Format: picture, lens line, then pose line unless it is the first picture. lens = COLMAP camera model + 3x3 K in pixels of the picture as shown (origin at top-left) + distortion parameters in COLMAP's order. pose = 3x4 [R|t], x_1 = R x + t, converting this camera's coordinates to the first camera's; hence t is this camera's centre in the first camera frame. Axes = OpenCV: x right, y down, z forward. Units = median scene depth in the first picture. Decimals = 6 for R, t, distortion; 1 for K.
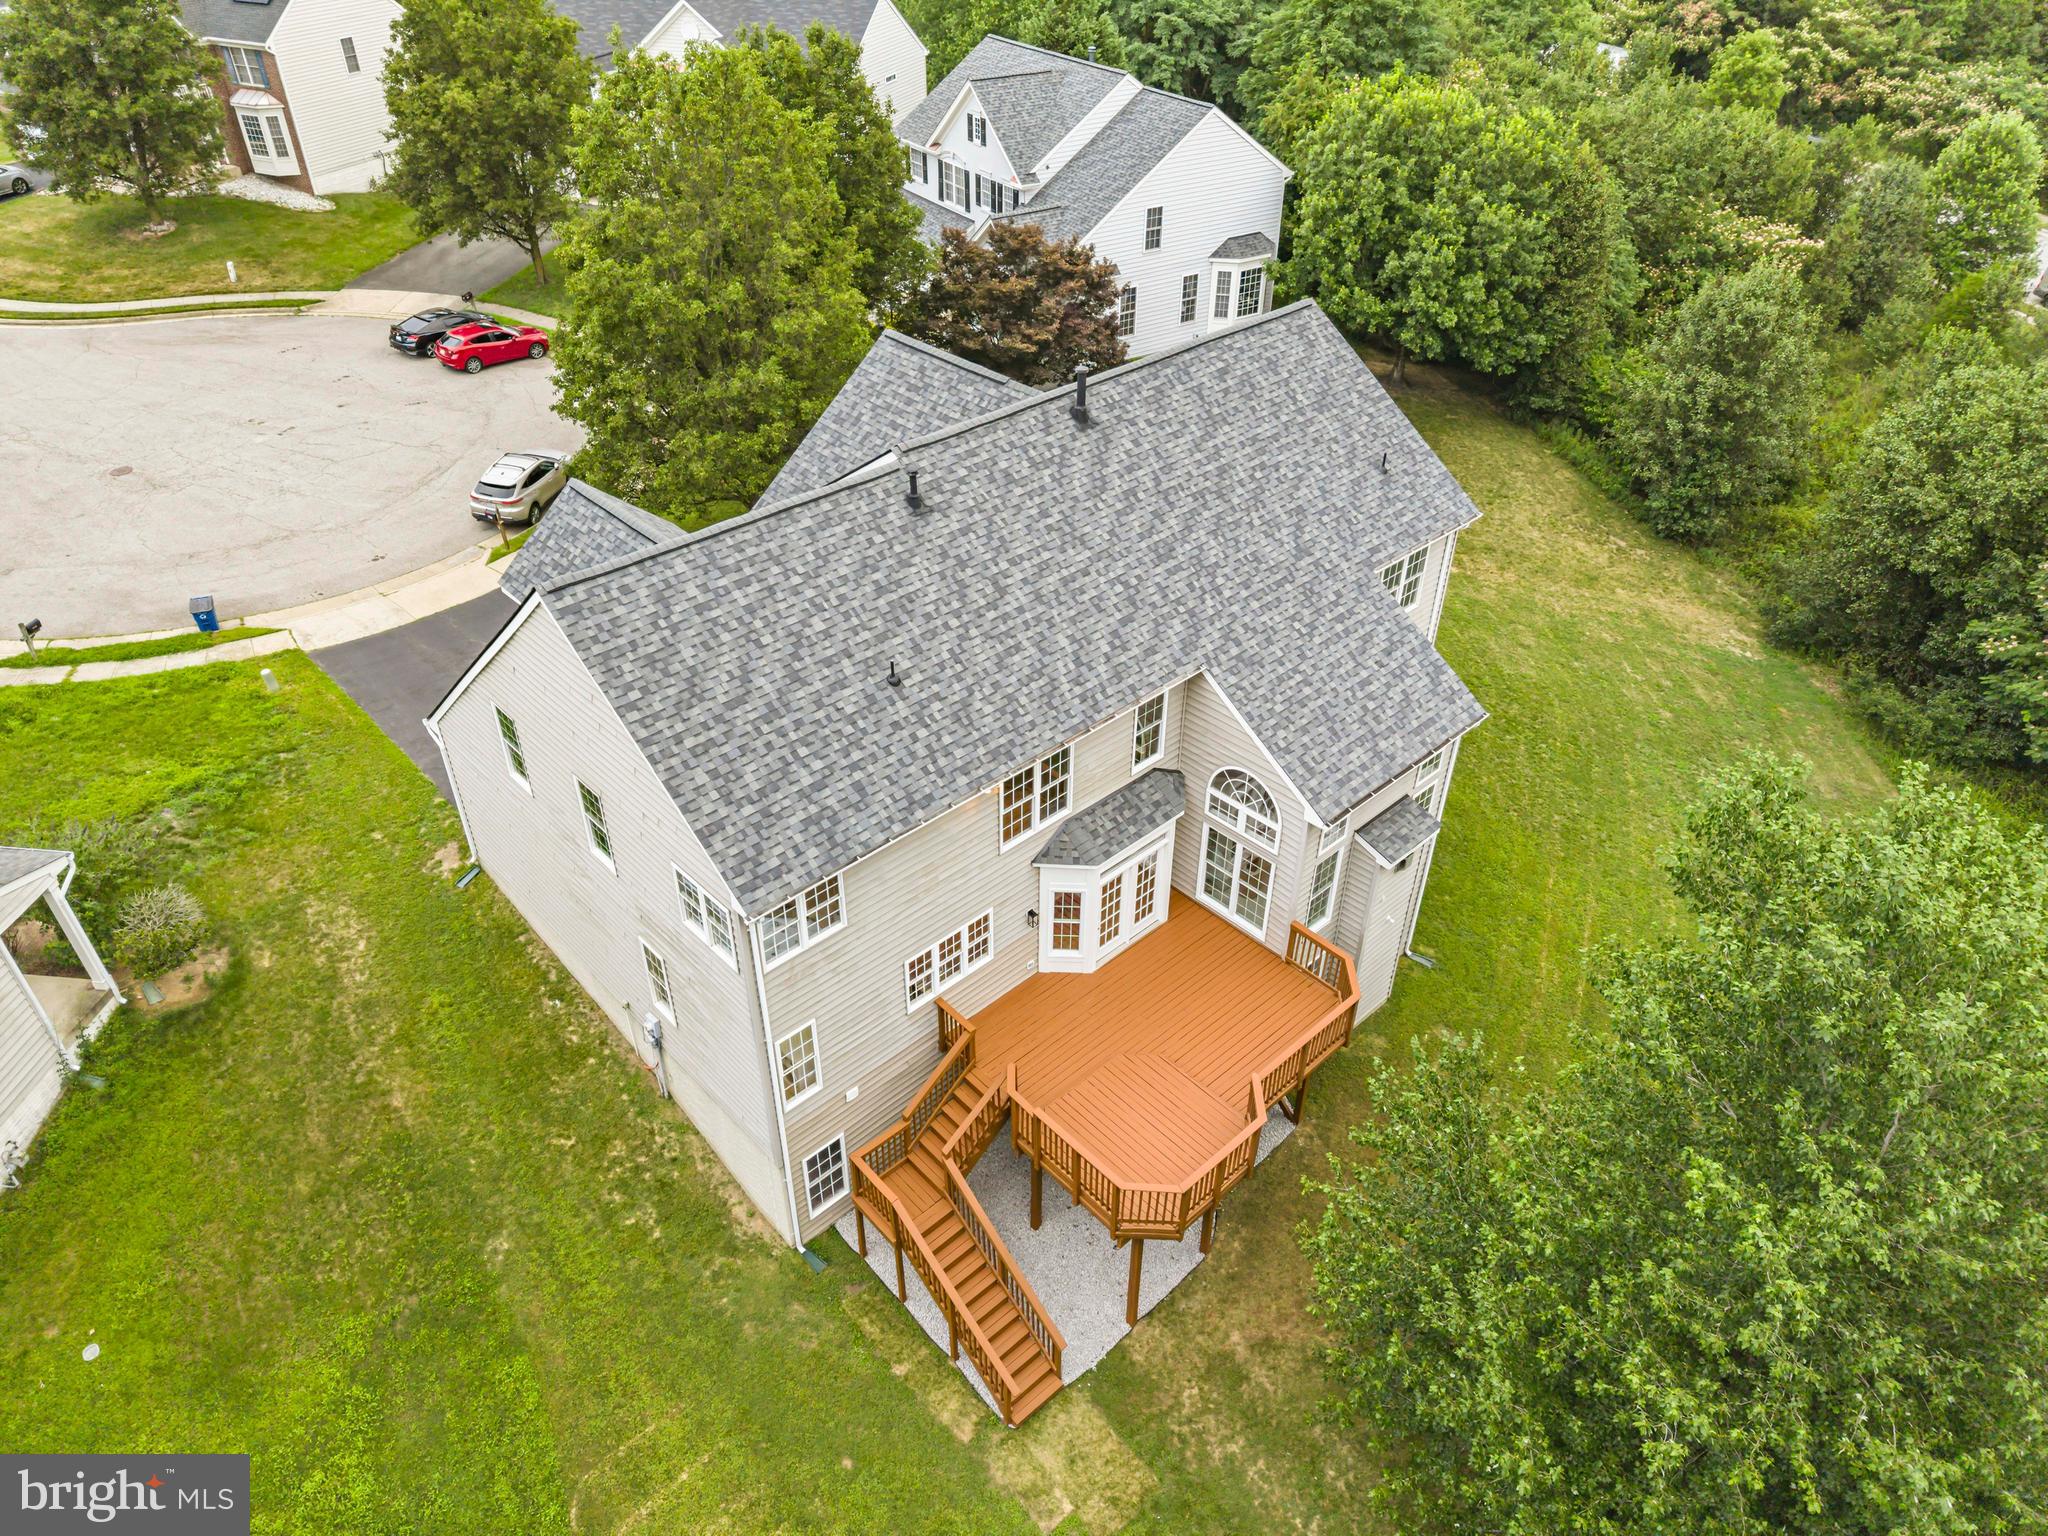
lens RADIAL K [[1371.3, 0, 1024.0], [0, 1371.3, 768.0], [0, 0, 1]] dist [0.043400, -0.047143]
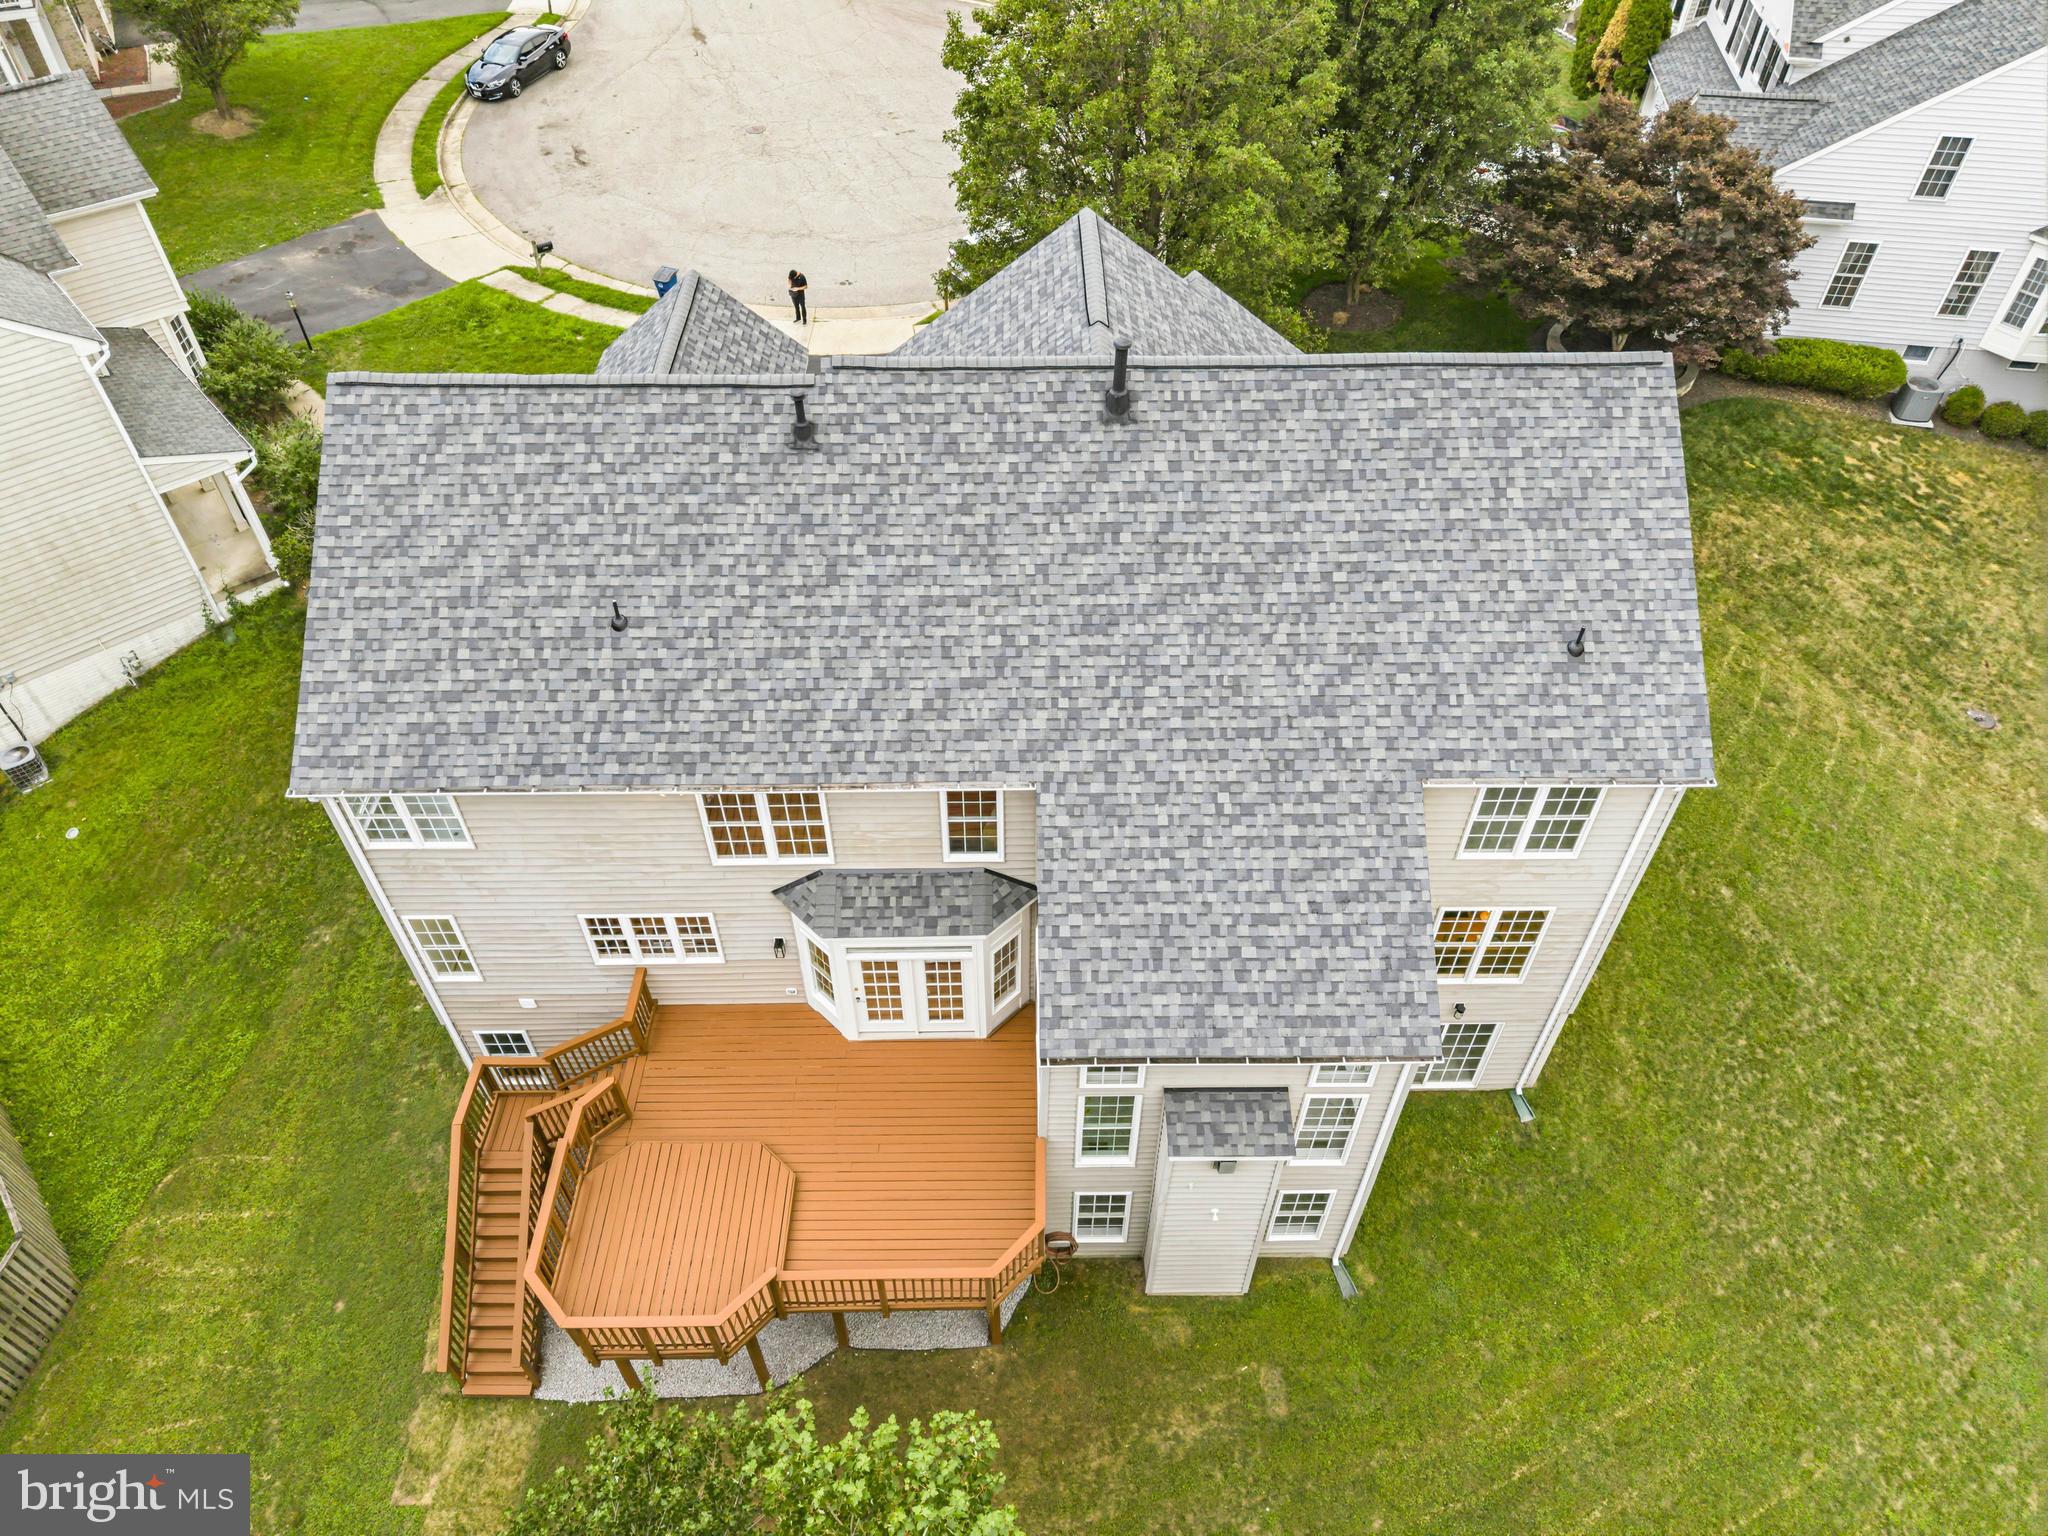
lens RADIAL K [[1383.6, 0, 1024.0], [0, 1383.6, 768.0], [0, 0, 1]] dist [0.006531, 0.003297]
pose [[0.737655, 0.481495, -0.473315, 0.460832], [-0.402134, 0.876434, 0.264860, -0.269356], [0.542359, -0.005039, 0.840132, 0.367292]]
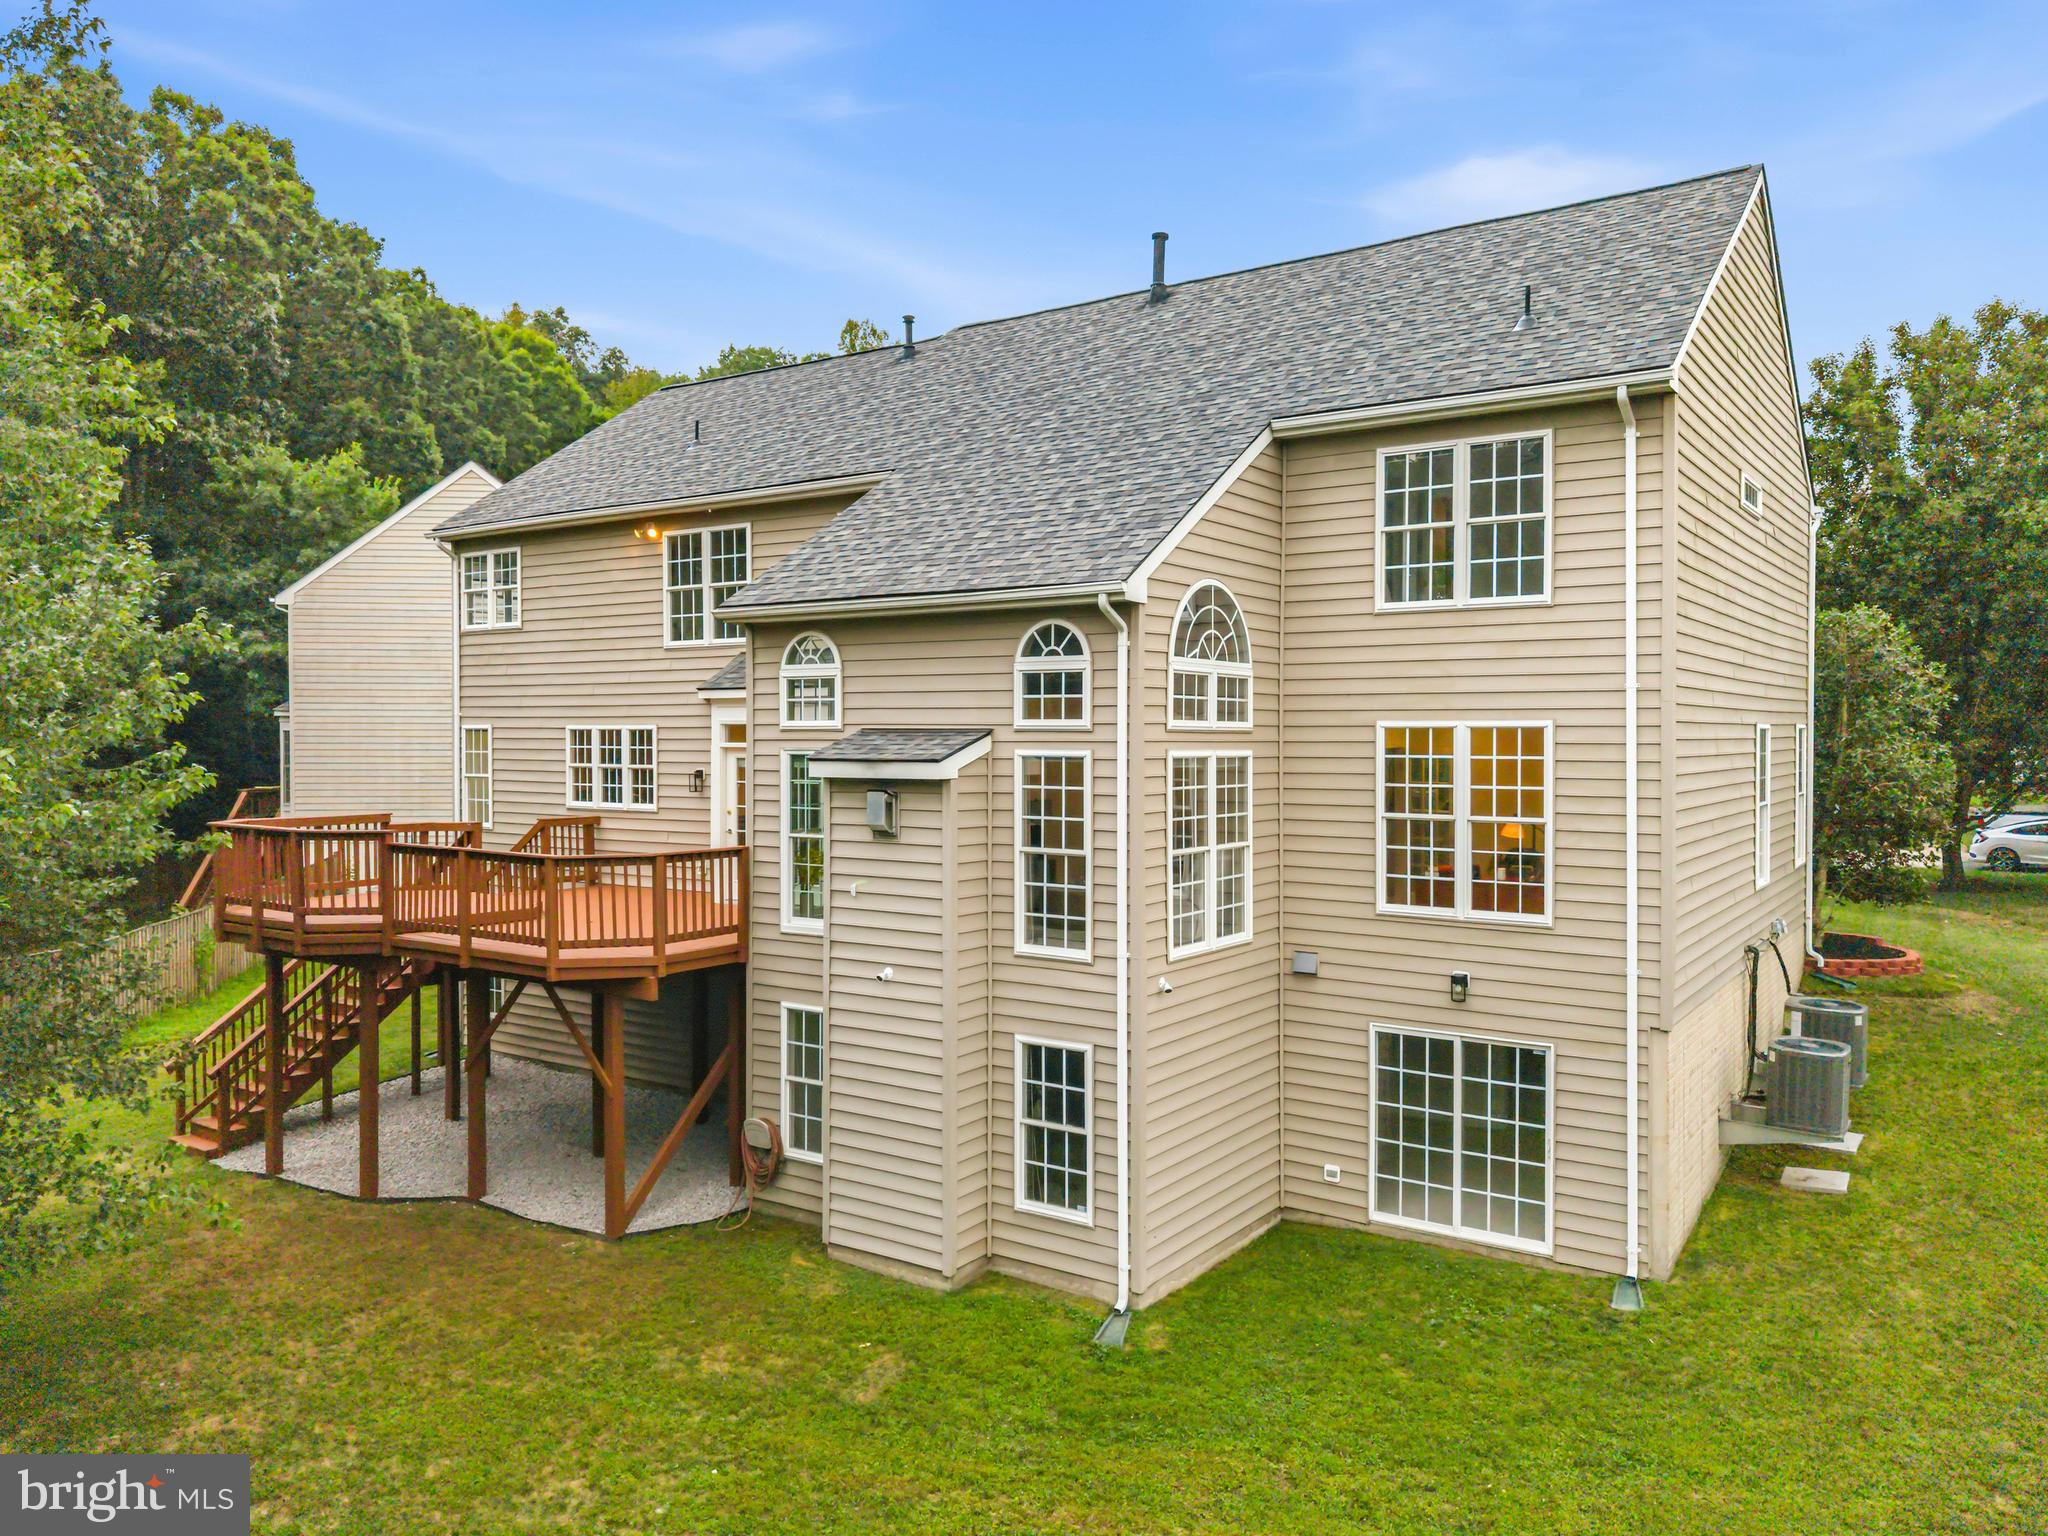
lens RADIAL K [[1469.5, 0, 1024.0], [0, 1469.5, 768.0], [0, 0, 1]] dist [0.009915, 0.000781]
pose [[0.209388, 0.012995, -0.977746, 0.846965], [-0.585086, 0.802829, -0.114628, 0.088749], [0.783474, 0.596067, 0.175706, 0.985738]]
